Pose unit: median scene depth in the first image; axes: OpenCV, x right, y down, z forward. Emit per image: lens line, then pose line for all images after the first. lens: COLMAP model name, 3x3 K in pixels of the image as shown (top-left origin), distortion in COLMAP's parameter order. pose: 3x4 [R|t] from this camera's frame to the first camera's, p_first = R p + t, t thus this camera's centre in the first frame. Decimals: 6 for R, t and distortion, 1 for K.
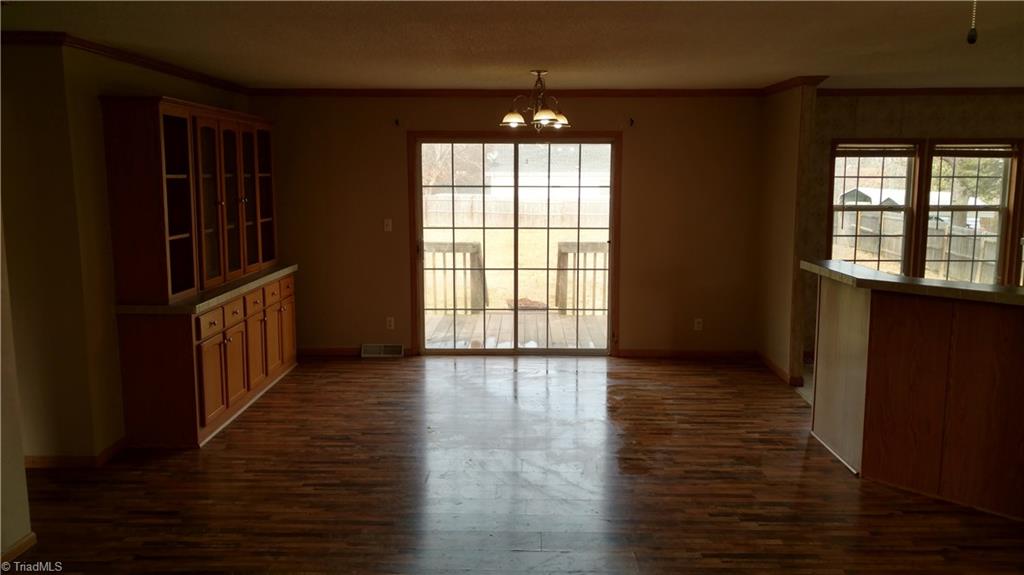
lens RADIAL K [[810.9, 0, 518.1], [0, 810.9, 283.5], [0, 0, 1]] dist [0.026833, -0.003090]
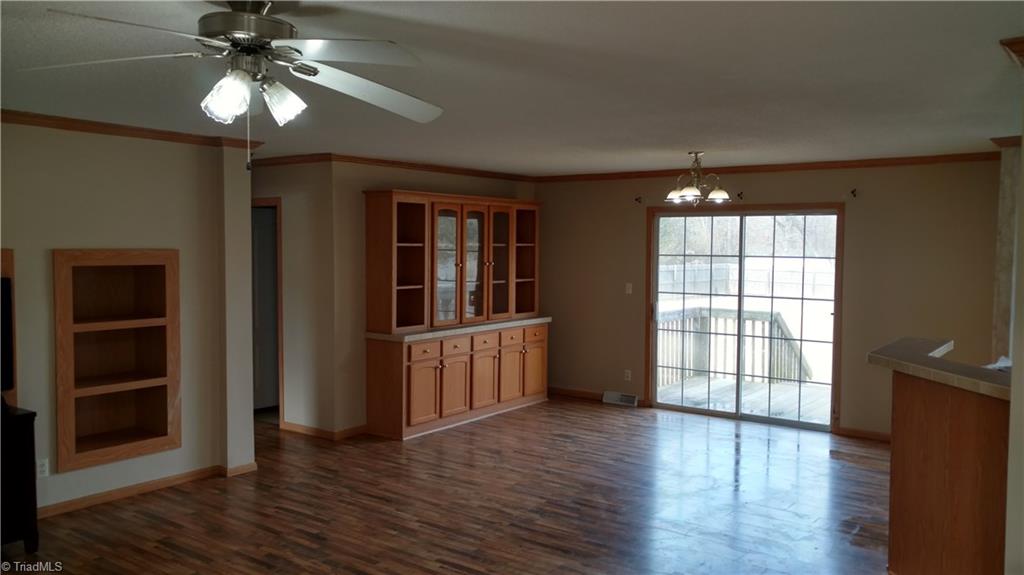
lens RADIAL K [[810.9, 0, 519.7], [0, 810.9, 286.9], [0, 0, 1]] dist [0.026833, -0.003090]
pose [[0.810220, 0.037604, -0.584918, 0.454248], [-0.085192, 0.994898, -0.054046, 0.001041], [0.579901, 0.093619, 0.809290, -0.016809]]
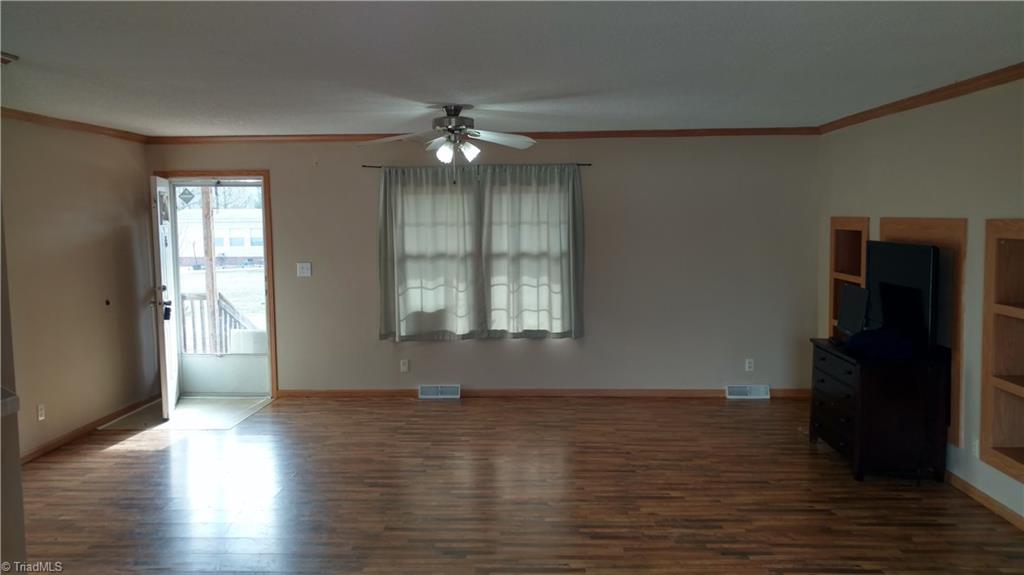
lens RADIAL K [[810.9, 0, 507.3], [0, 810.9, 292.3], [0, 0, 1]] dist [0.026833, -0.003090]
pose [[-0.998892, 0.014378, 0.044806, 0.026216], [0.023943, 0.974999, 0.220913, -0.145990], [-0.040509, 0.221742, -0.974264, 1.092874]]
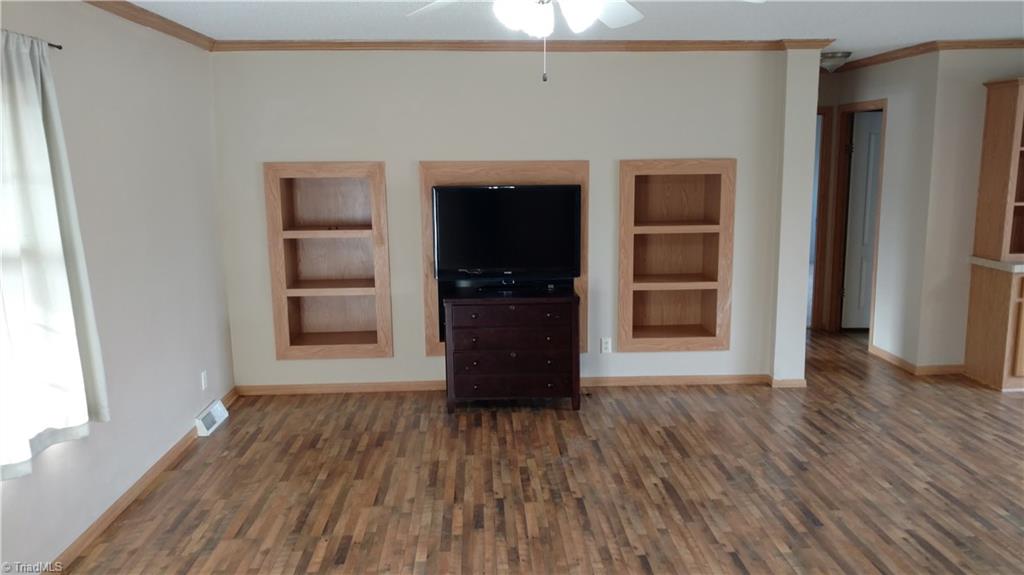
lens RADIAL K [[810.9, 0, 520.4], [0, 810.9, 289.6], [0, 0, 1]] dist [0.026833, -0.003090]
pose [[0.071581, 0.163816, -0.983890, 0.527508], [-0.122894, 0.980353, 0.154286, -0.023603], [0.989835, 0.109871, 0.090307, 0.180711]]
